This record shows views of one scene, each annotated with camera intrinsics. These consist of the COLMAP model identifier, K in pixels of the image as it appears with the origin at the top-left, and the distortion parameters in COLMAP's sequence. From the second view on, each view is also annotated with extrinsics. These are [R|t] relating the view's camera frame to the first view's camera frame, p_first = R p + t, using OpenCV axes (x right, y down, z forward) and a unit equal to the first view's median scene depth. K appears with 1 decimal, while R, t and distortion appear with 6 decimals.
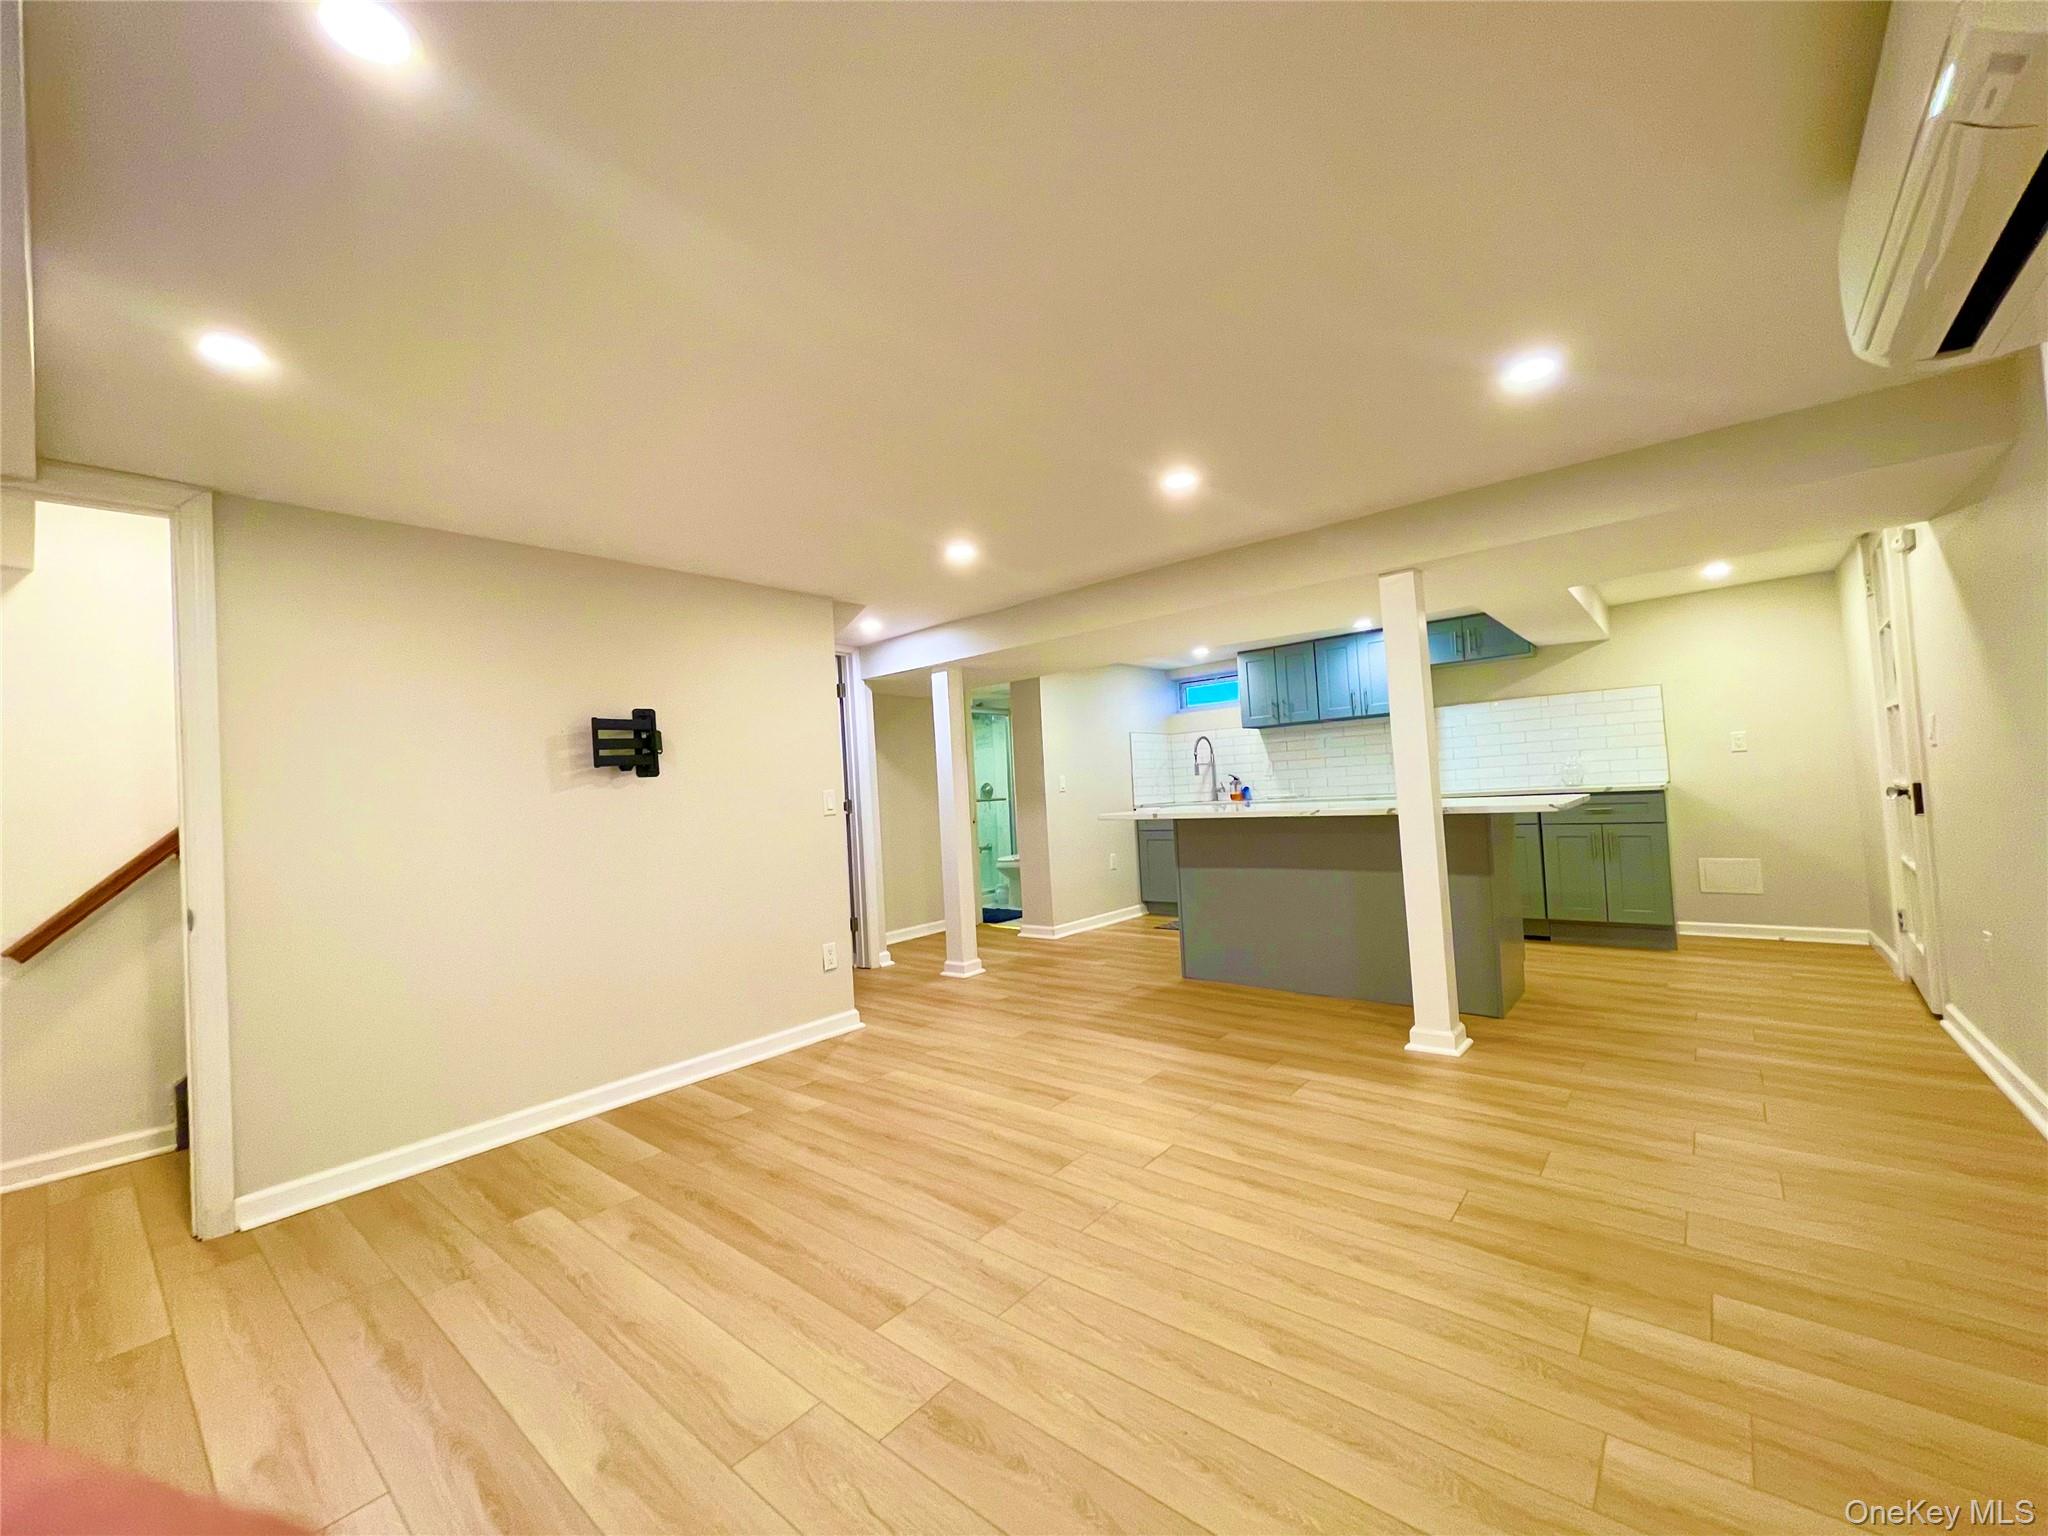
lens RADIAL K [[820.8, 0, 1014.5], [0, 820.8, 770.8], [0, 0, 1]] dist [0.001534, -0.000798]
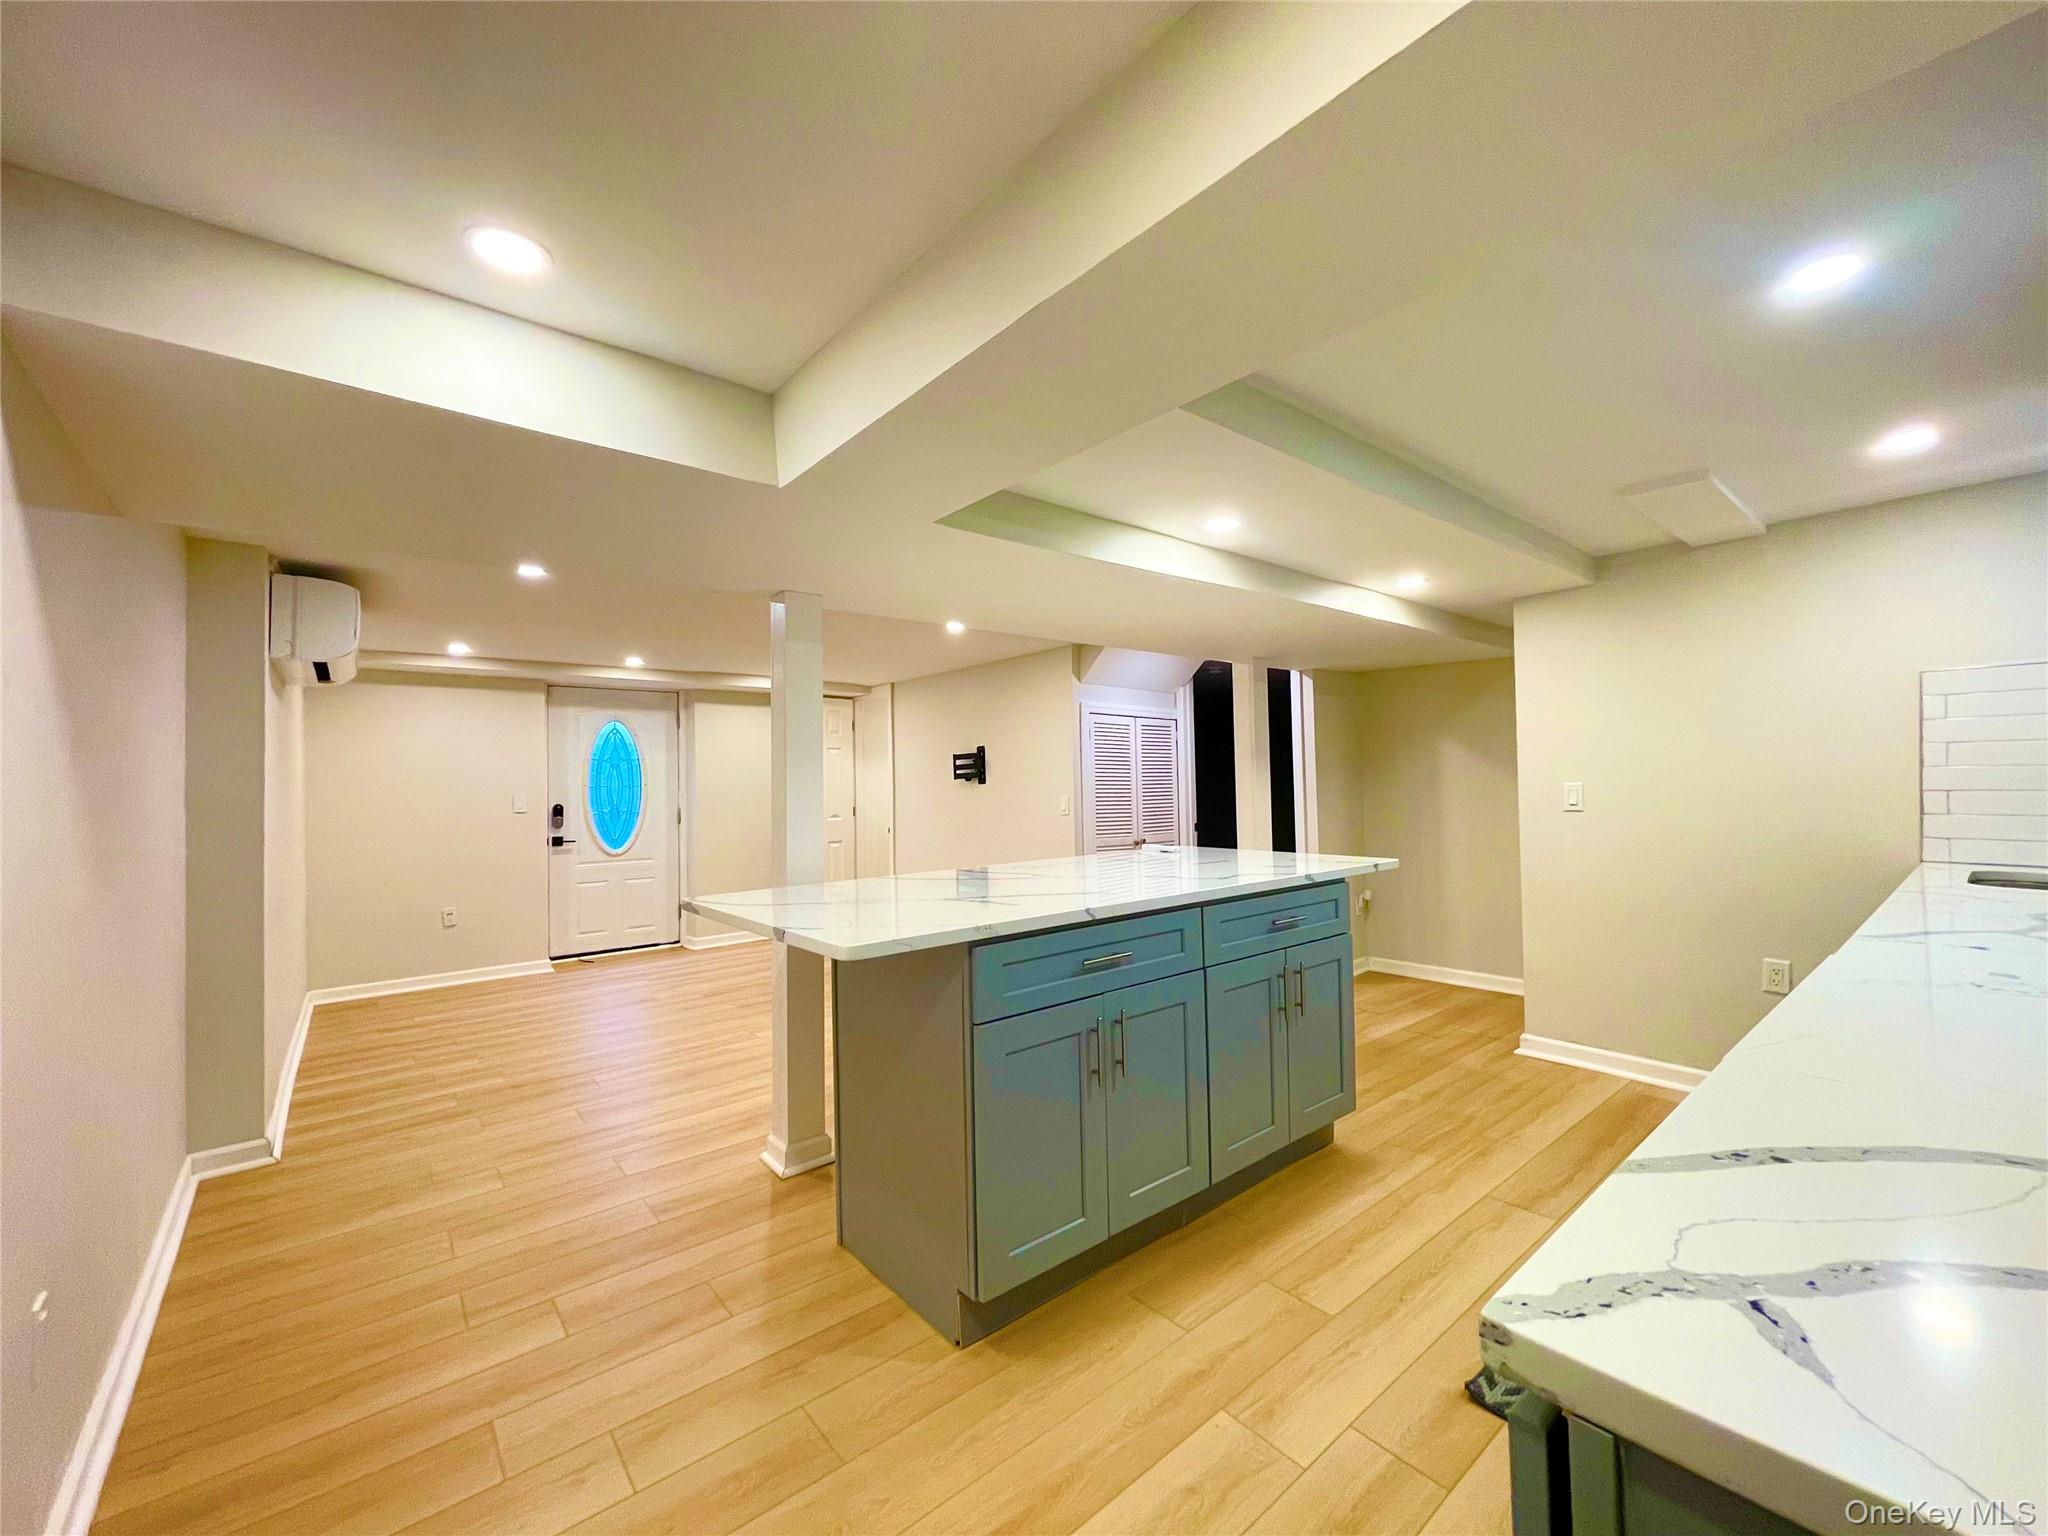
lens RADIAL K [[820.8, 0, 1017.1], [0, 820.8, 756.4], [0, 0, 1]] dist [0.001534, -0.000798]
pose [[-0.188227, 0.034395, -0.981523, 1.370336], [0.059828, 0.997932, 0.023497, -0.094660], [0.980302, -0.054300, -0.189895, 1.496037]]
